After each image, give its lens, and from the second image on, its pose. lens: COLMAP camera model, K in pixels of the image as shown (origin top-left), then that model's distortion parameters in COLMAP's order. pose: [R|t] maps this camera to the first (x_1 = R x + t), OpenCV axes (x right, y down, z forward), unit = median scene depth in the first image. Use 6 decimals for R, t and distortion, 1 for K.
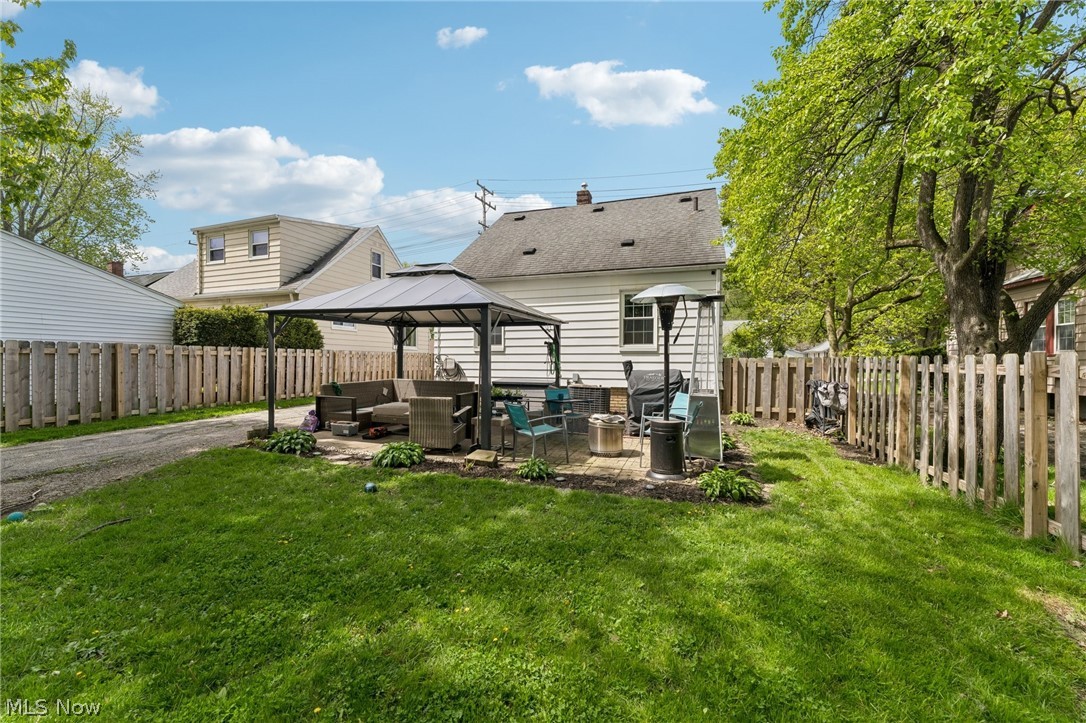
lens RADIAL K [[436.6, 0, 542.9], [0, 436.6, 360.6], [0, 0, 1]] dist [-0.003739, 0.000806]
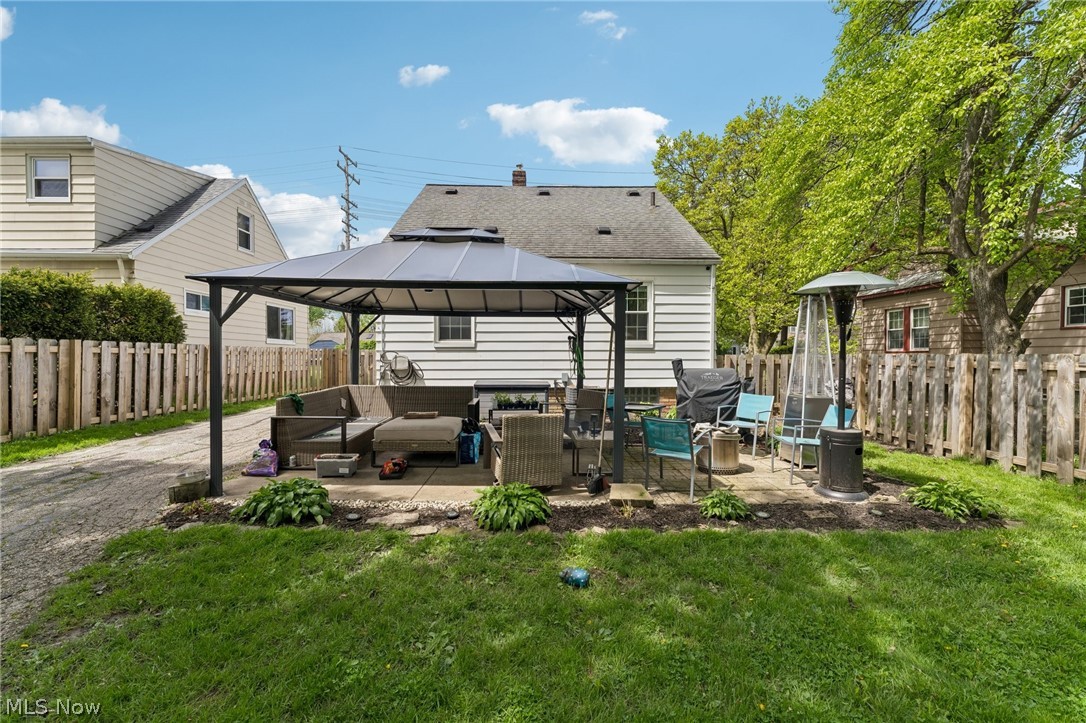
lens RADIAL K [[436.6, 0, 545.3], [0, 436.6, 357.5], [0, 0, 1]] dist [-0.003739, 0.000806]
pose [[0.934266, -0.005148, 0.356541, -0.269417], [0.003742, 0.999982, 0.004633, -0.005510], [-0.356558, -0.002994, 0.934268, 0.189131]]
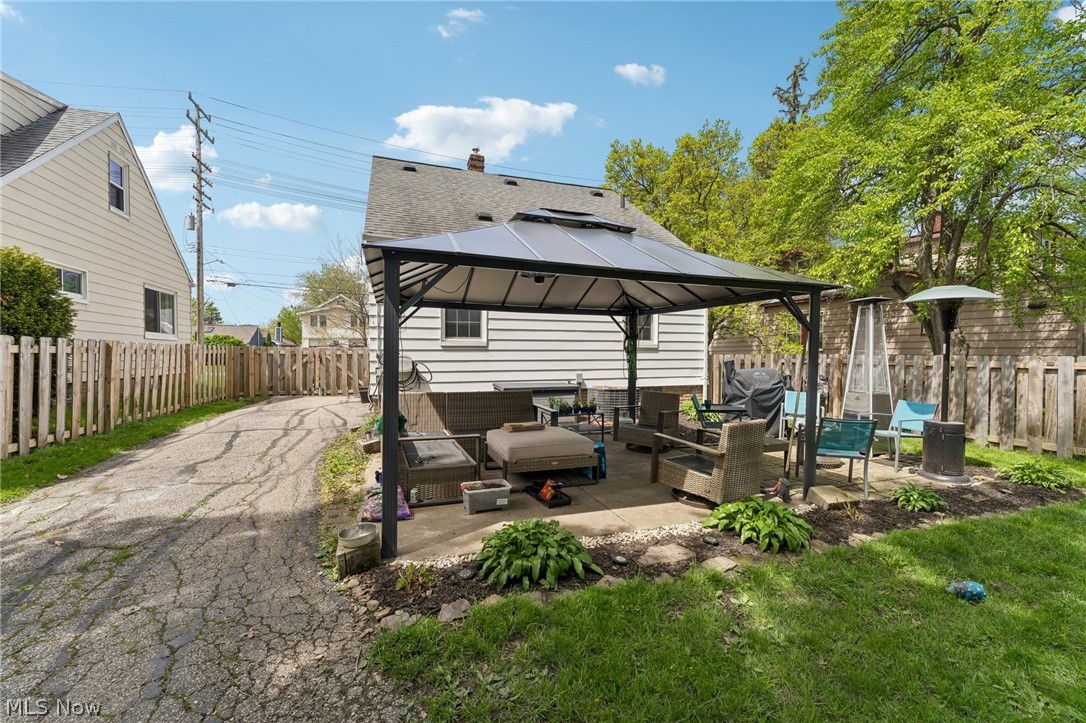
lens RADIAL K [[436.6, 0, 545.8], [0, 436.6, 358.5], [0, 0, 1]] dist [-0.003739, 0.000806]
pose [[0.778725, -0.010636, 0.627276, -0.495452], [0.002149, 0.999896, 0.014285, -0.011377], [-0.627362, -0.009776, 0.778666, 0.374758]]
